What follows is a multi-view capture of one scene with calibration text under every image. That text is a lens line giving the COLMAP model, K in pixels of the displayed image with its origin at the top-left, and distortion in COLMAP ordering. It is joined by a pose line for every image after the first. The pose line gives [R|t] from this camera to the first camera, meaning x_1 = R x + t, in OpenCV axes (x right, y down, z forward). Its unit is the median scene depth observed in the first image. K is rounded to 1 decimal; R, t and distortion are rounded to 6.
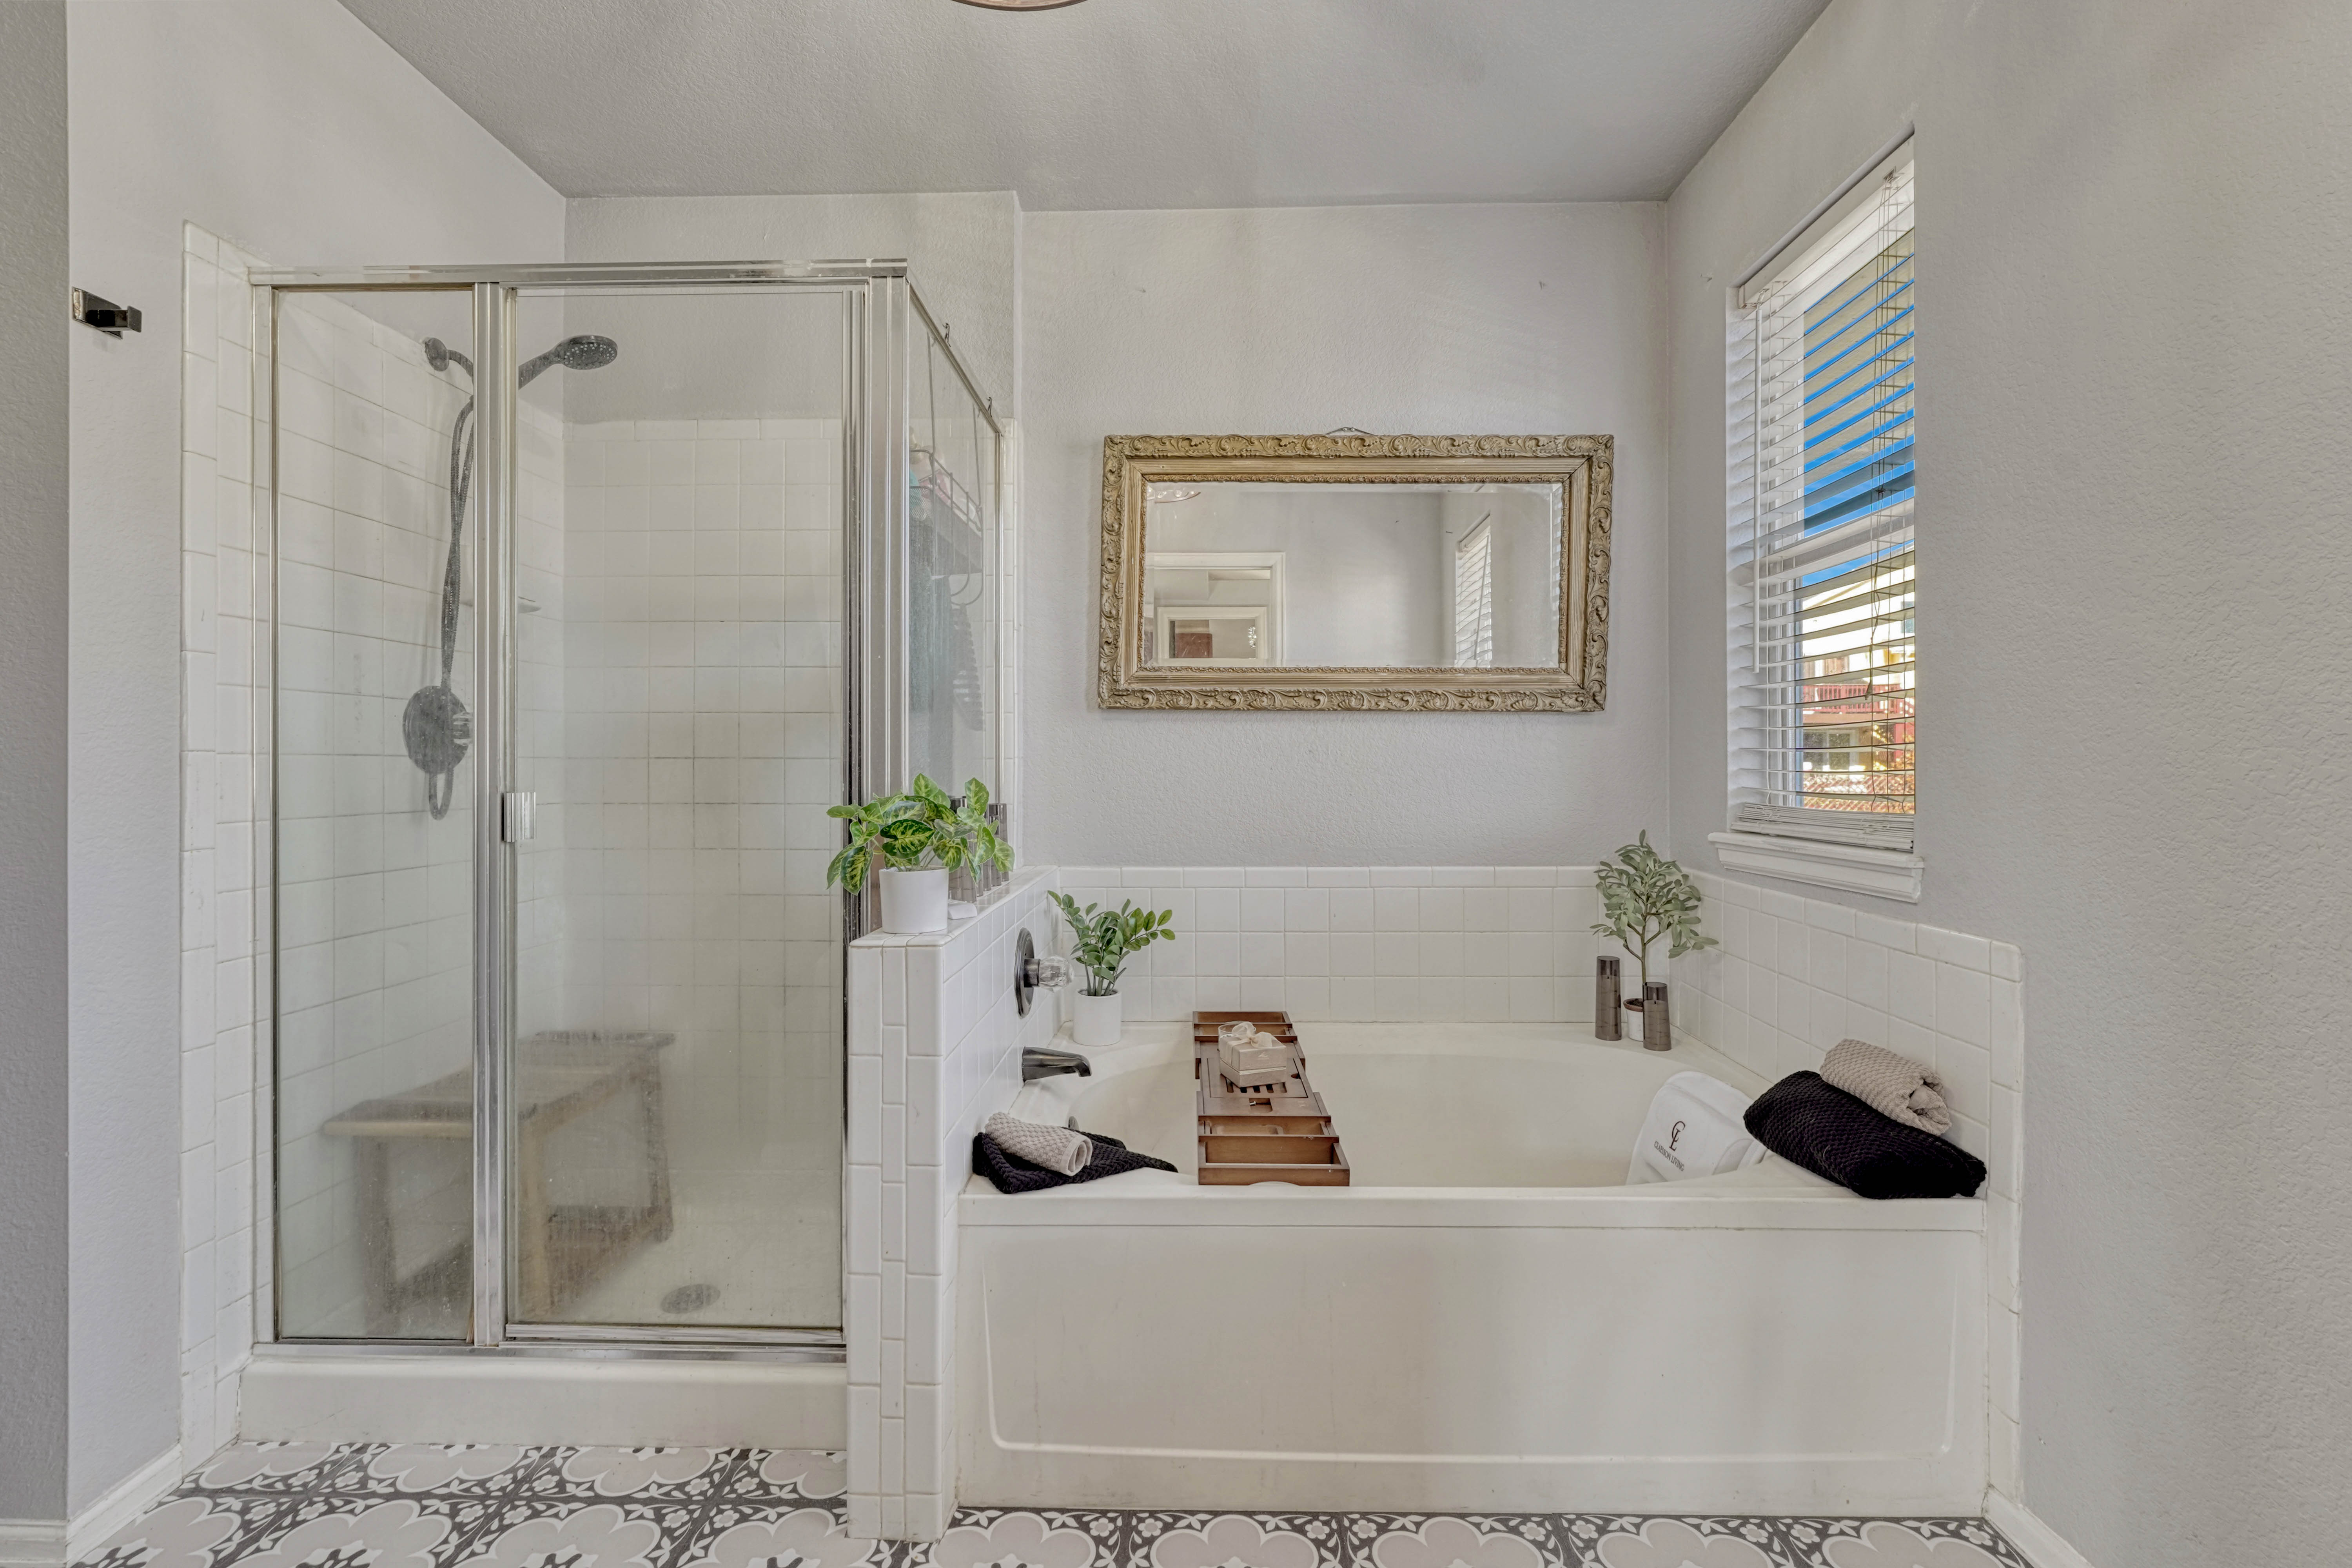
lens RADIAL K [[1003.9, 0, 1176.2], [0, 1003.9, 764.8], [0, 0, 1]] dist [-0.004380, -0.001377]
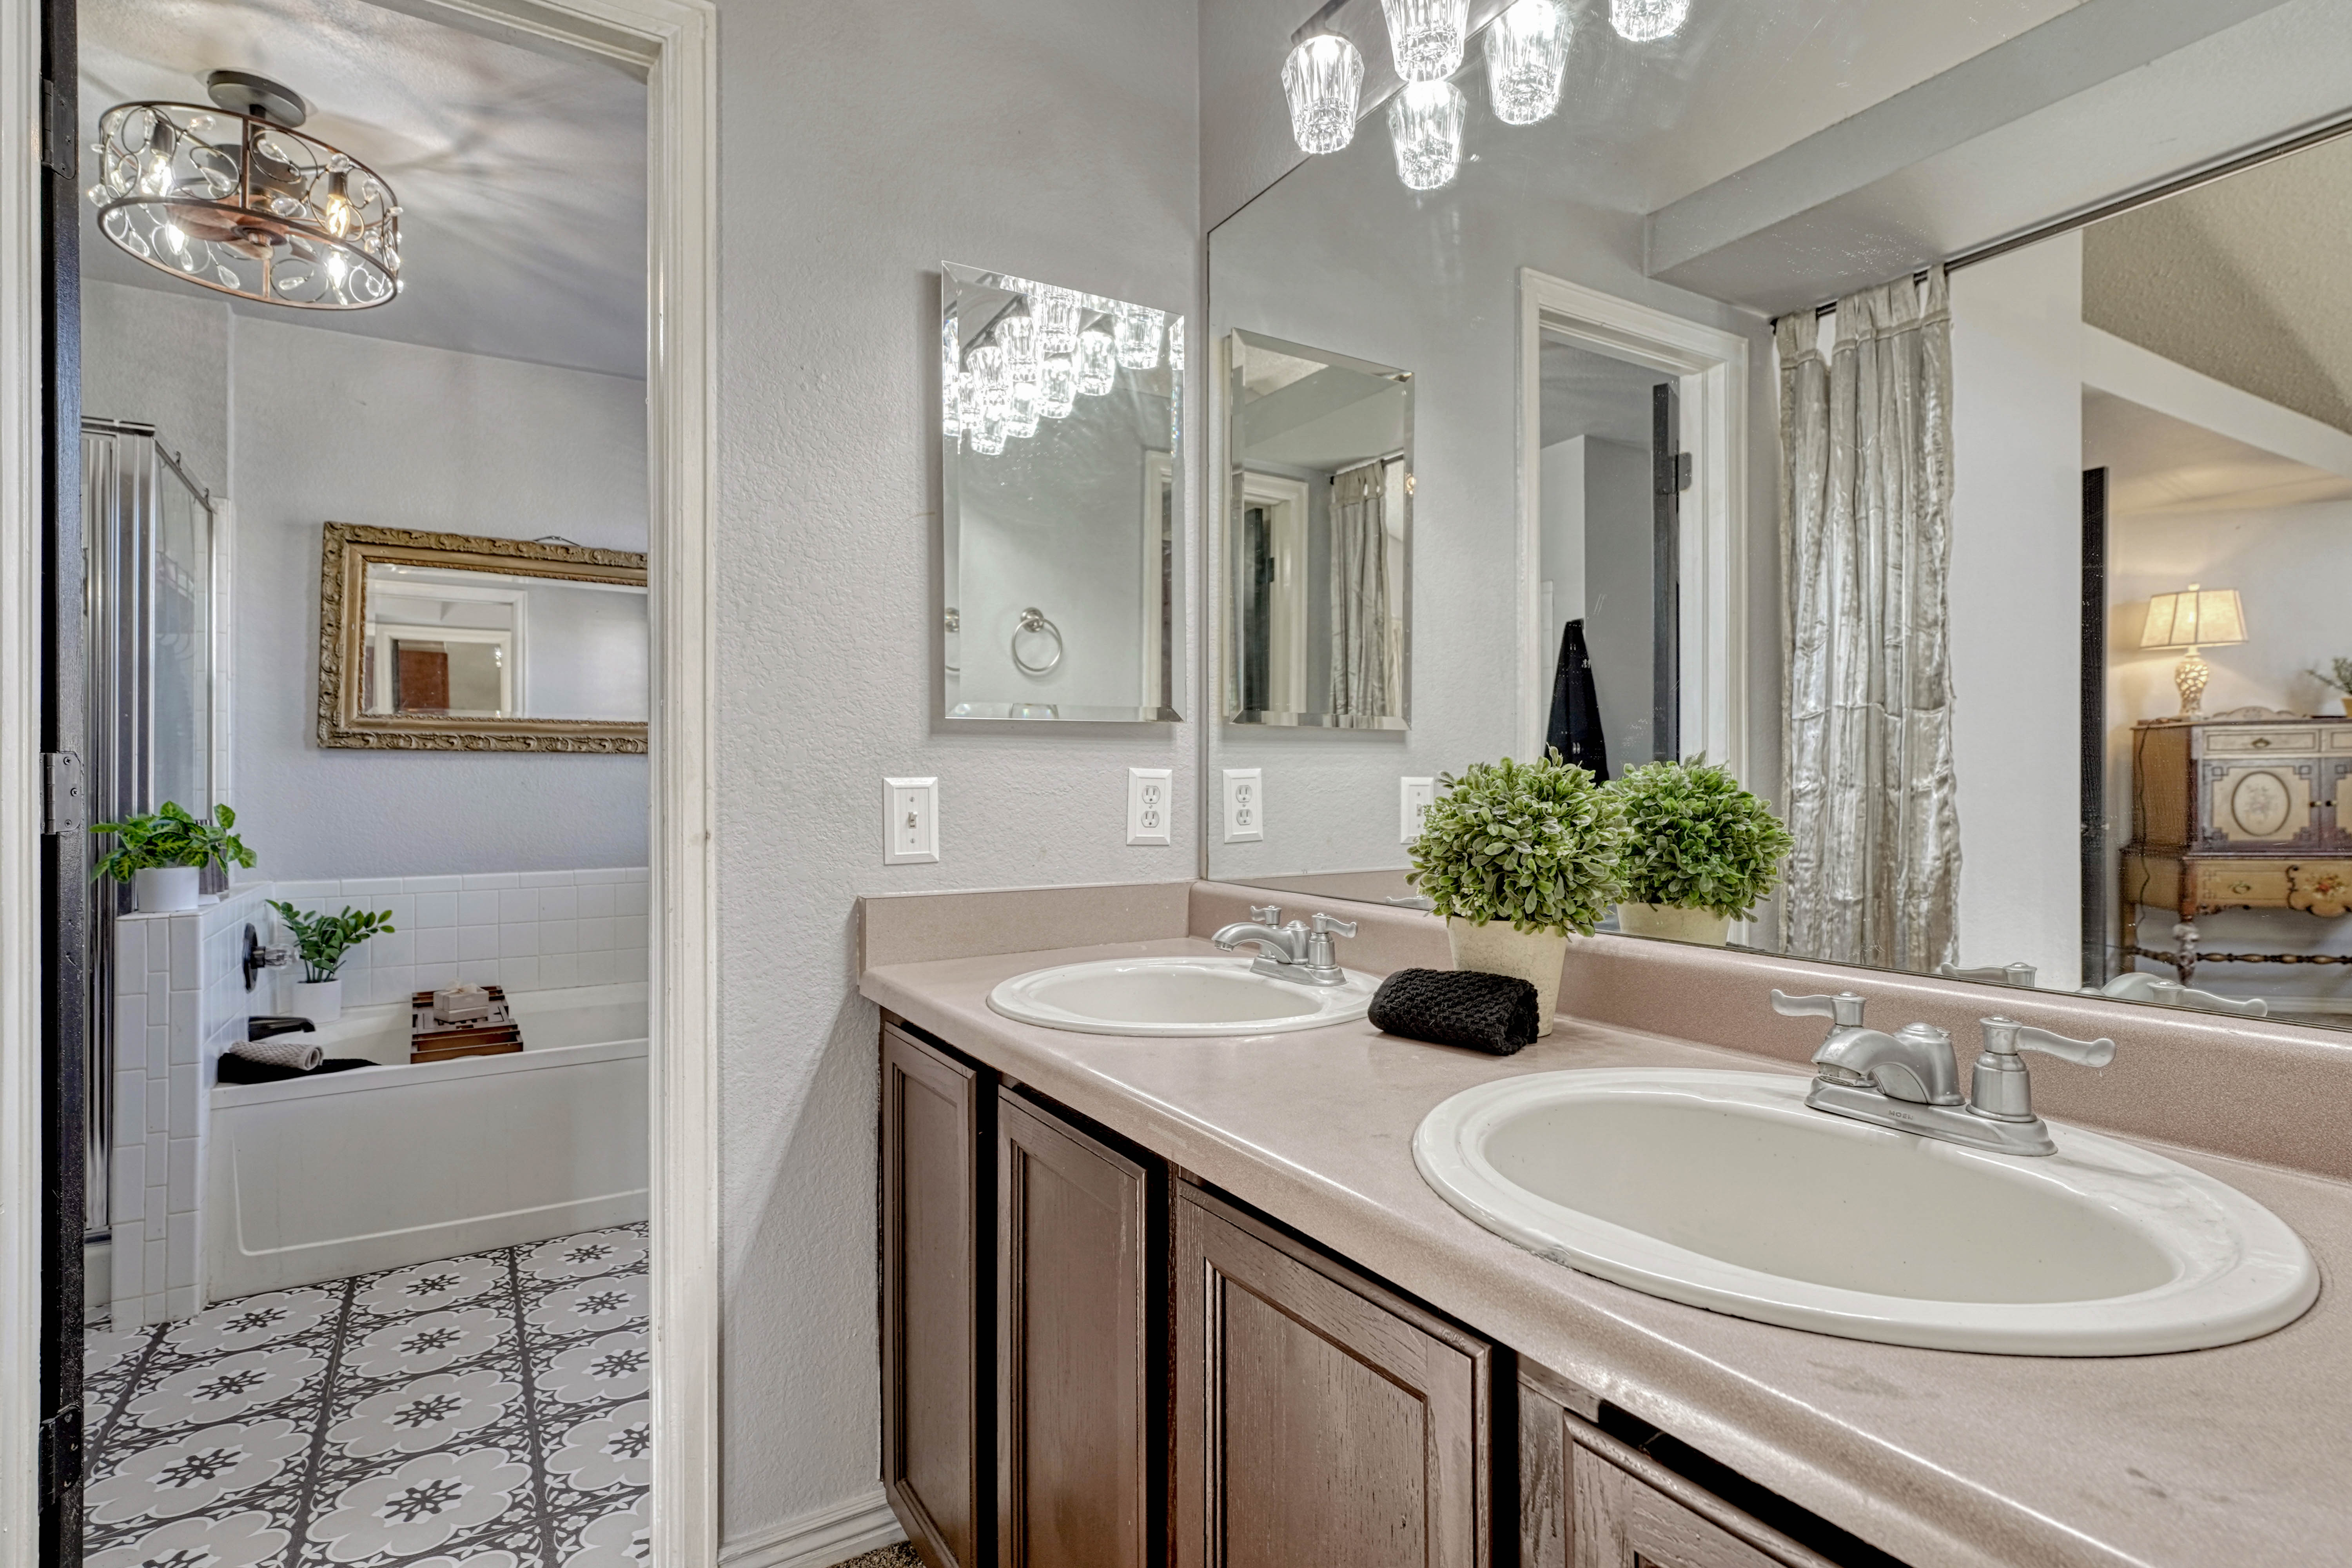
lens RADIAL K [[1141.3, 0, 1177.2], [0, 1141.3, 774.8], [0, 0, 1]] dist [0.005594, -0.000380]
pose [[0.829050, 0.002001, 0.559171, 0.009411], [0.007370, 0.999868, -0.014506, 0.003735], [-0.559126, 0.016147, 0.828925, -0.712587]]
